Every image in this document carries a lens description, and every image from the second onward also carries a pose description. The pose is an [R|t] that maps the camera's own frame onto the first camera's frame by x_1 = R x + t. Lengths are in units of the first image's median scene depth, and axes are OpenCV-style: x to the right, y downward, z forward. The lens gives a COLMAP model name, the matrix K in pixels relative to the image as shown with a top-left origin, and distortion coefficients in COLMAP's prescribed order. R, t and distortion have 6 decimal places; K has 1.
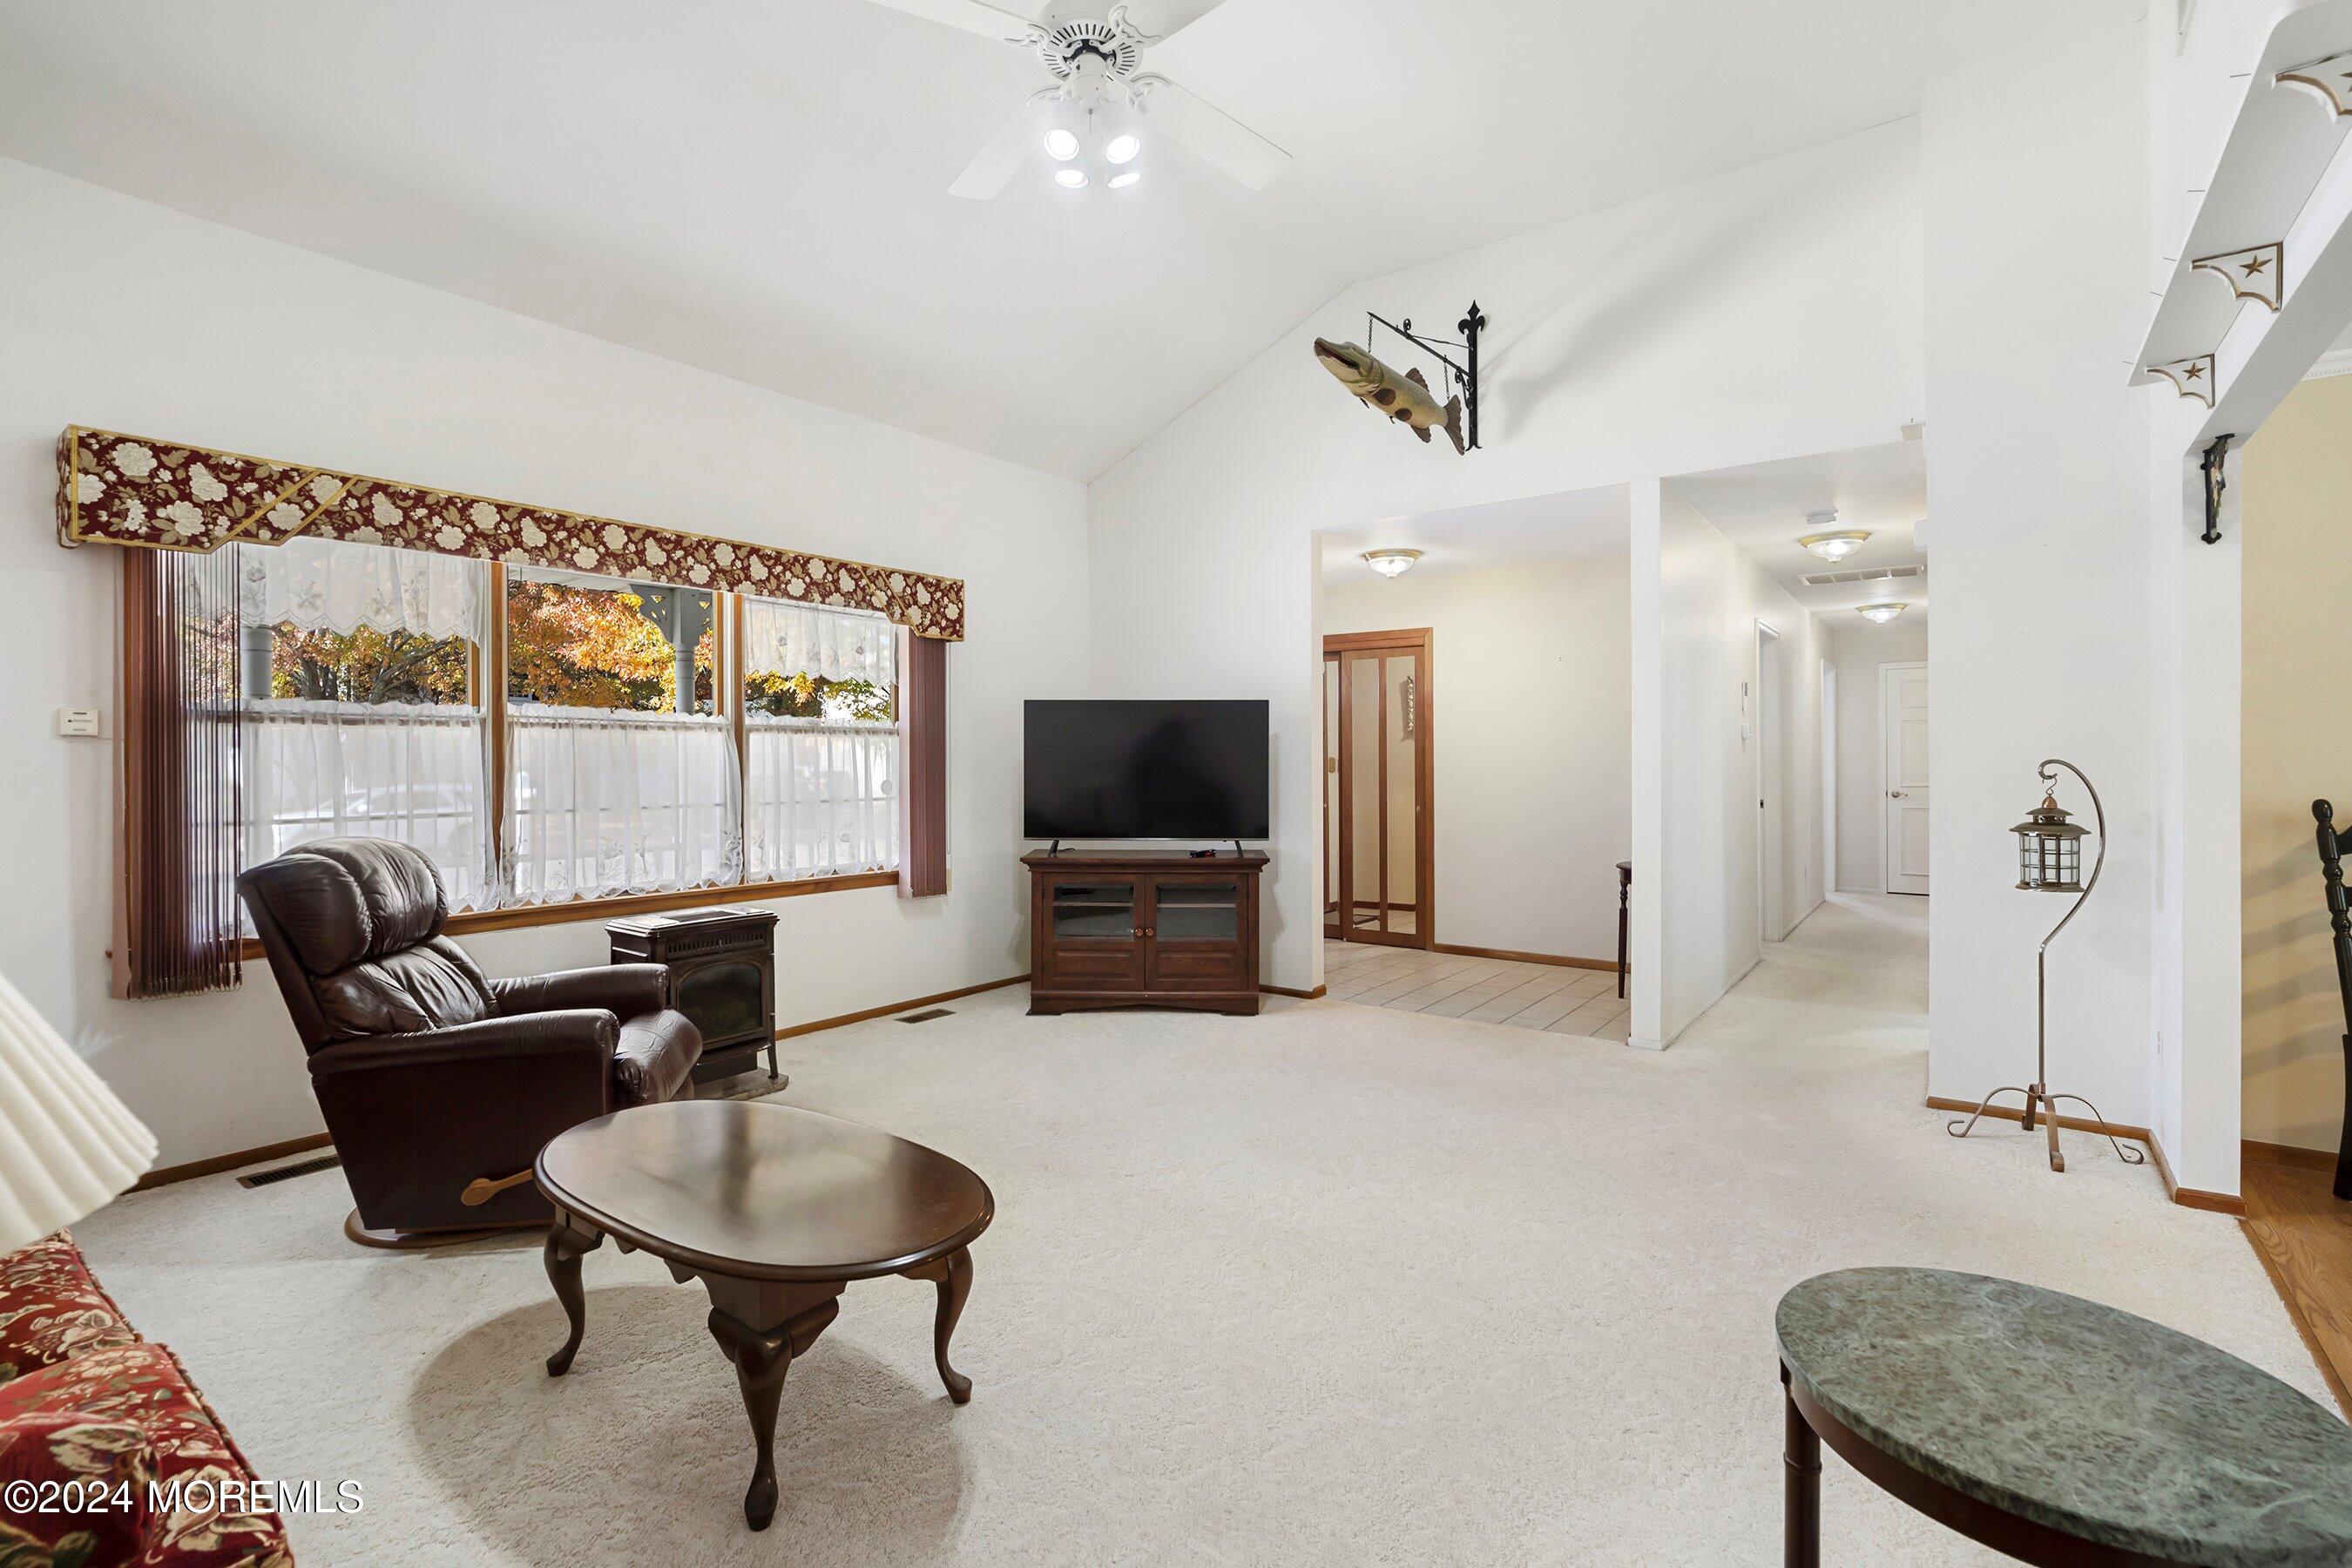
lens RADIAL K [[1084.1, 0, 1176.5], [0, 1084.1, 773.7], [0, 0, 1]] dist [-0.000089, -0.000118]
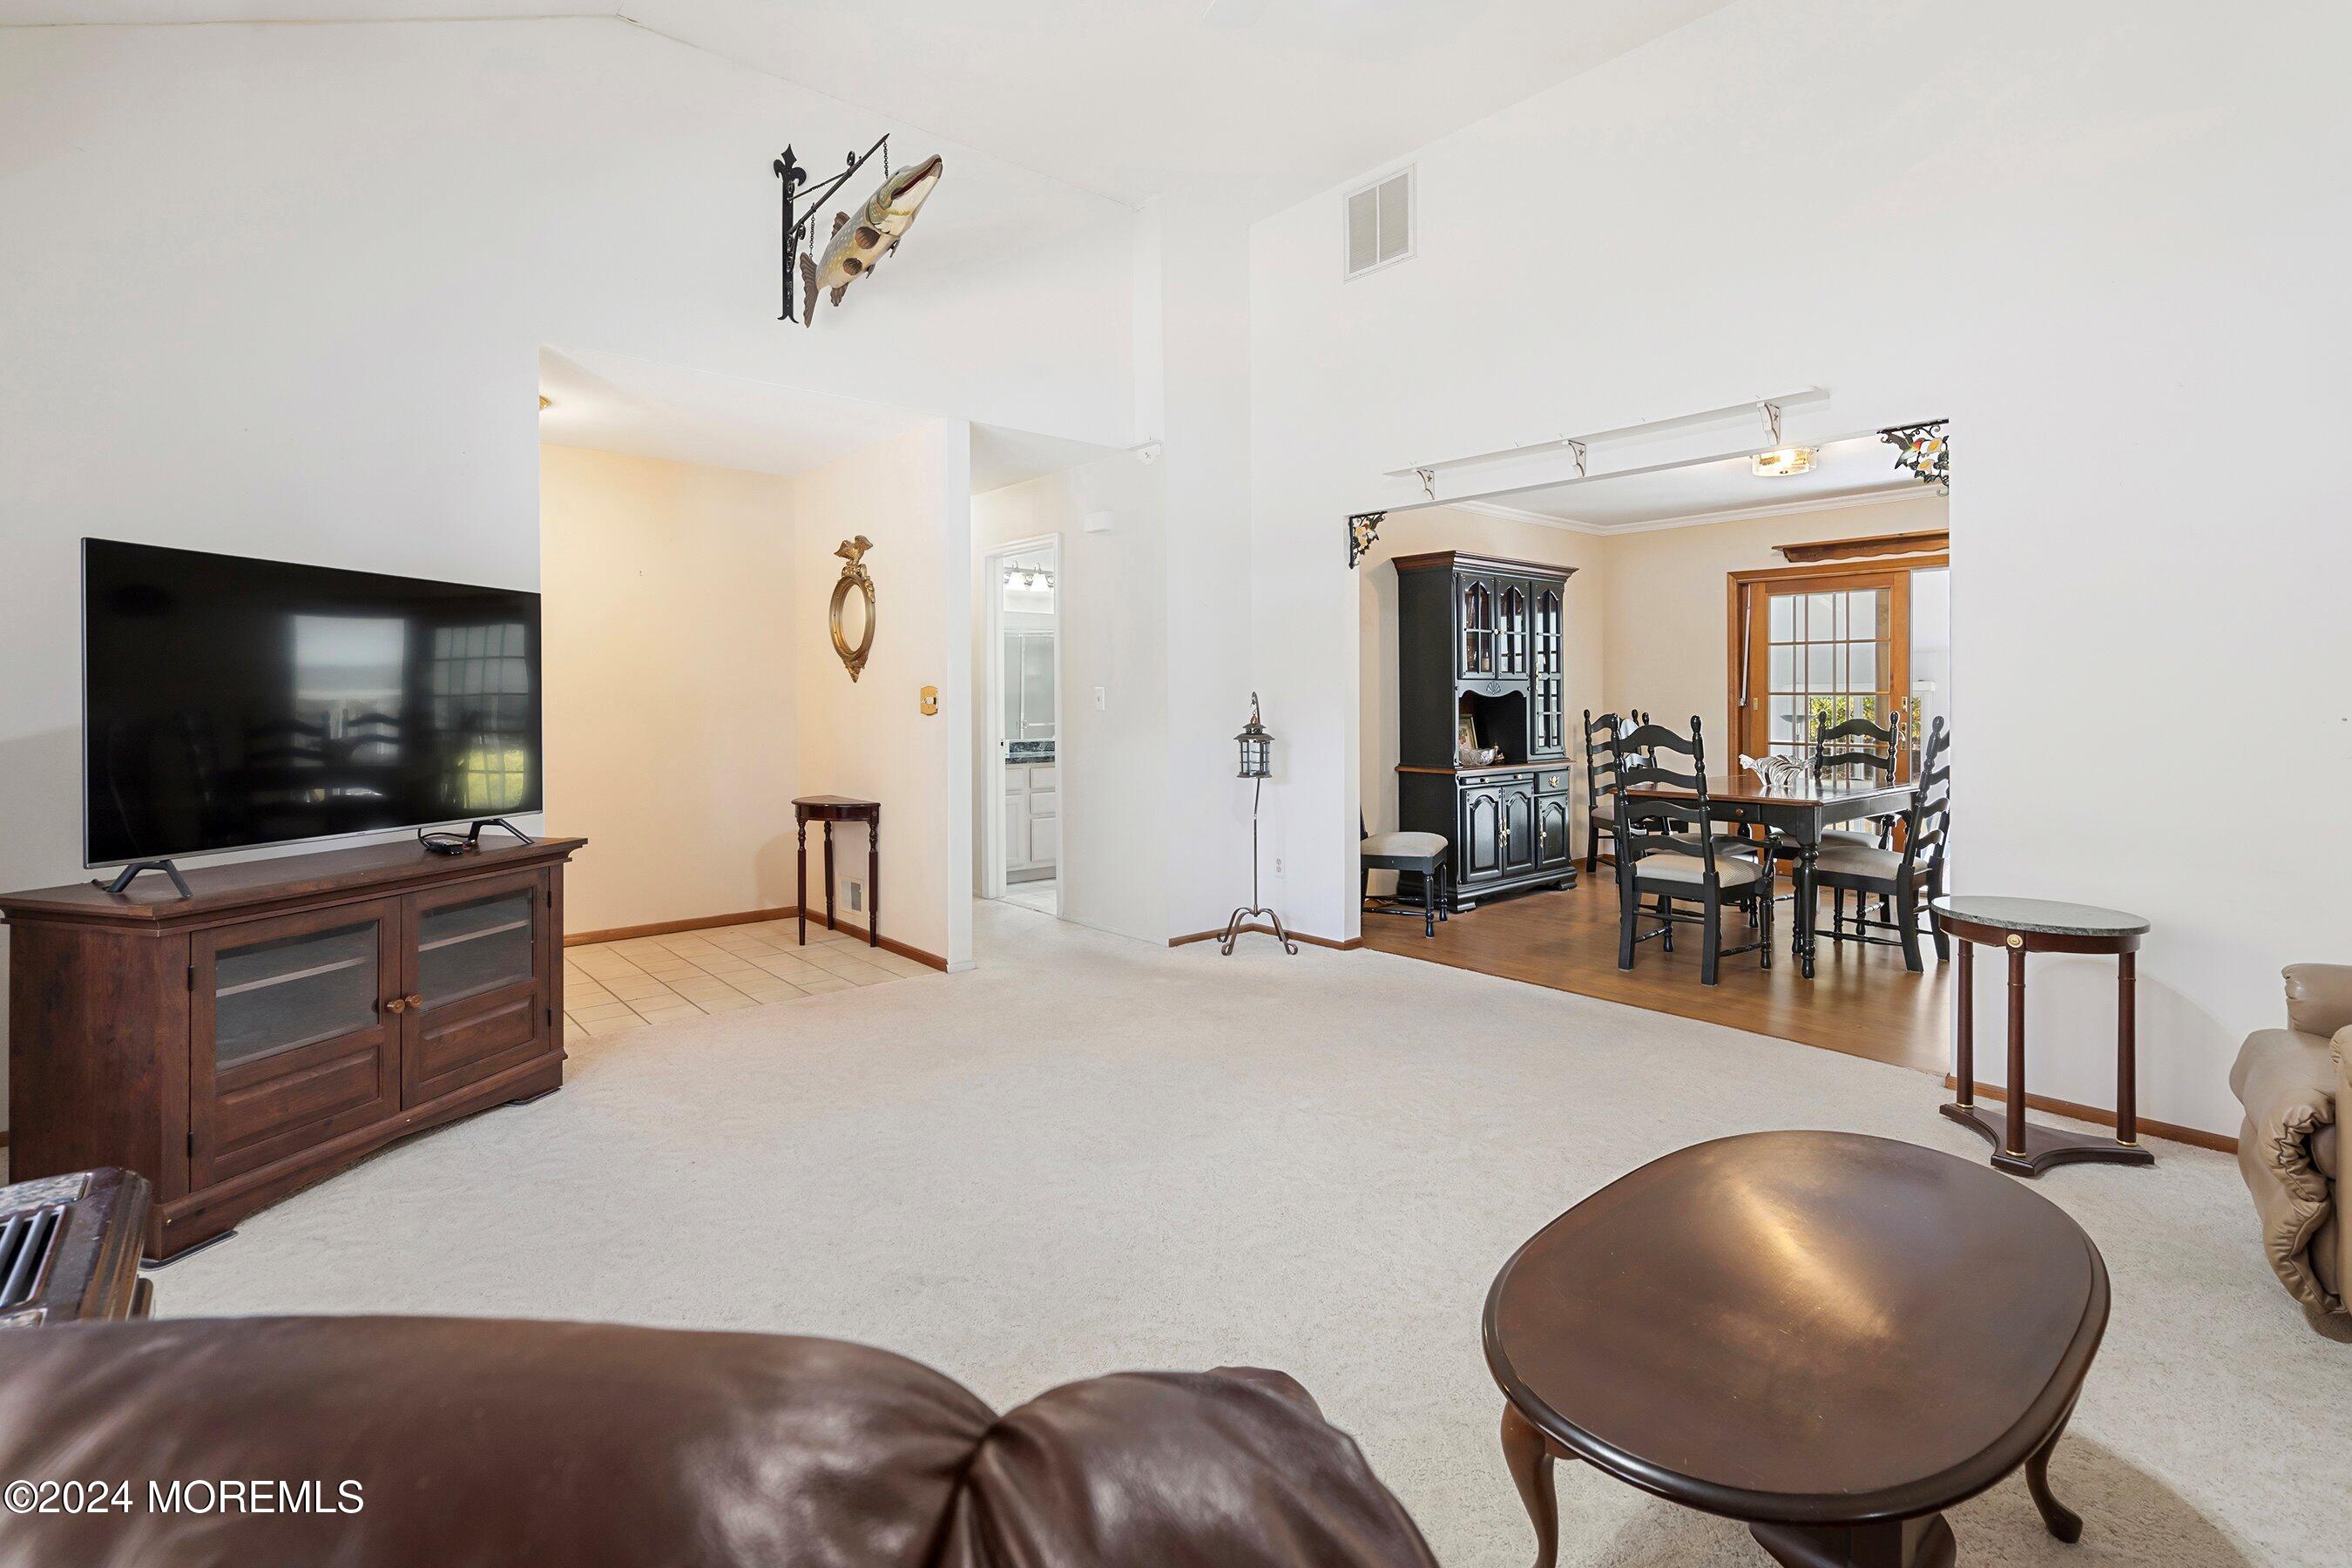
lens RADIAL K [[1084.1, 0, 1182.4], [0, 1084.1, 702.4], [0, 0, 1]] dist [-0.000089, -0.000118]
pose [[0.213254, -0.000705, 0.976997, -0.485259], [0.010206, 0.999947, -0.001506, 0.002591], [-0.976943, 0.010292, 0.213250, 0.525286]]
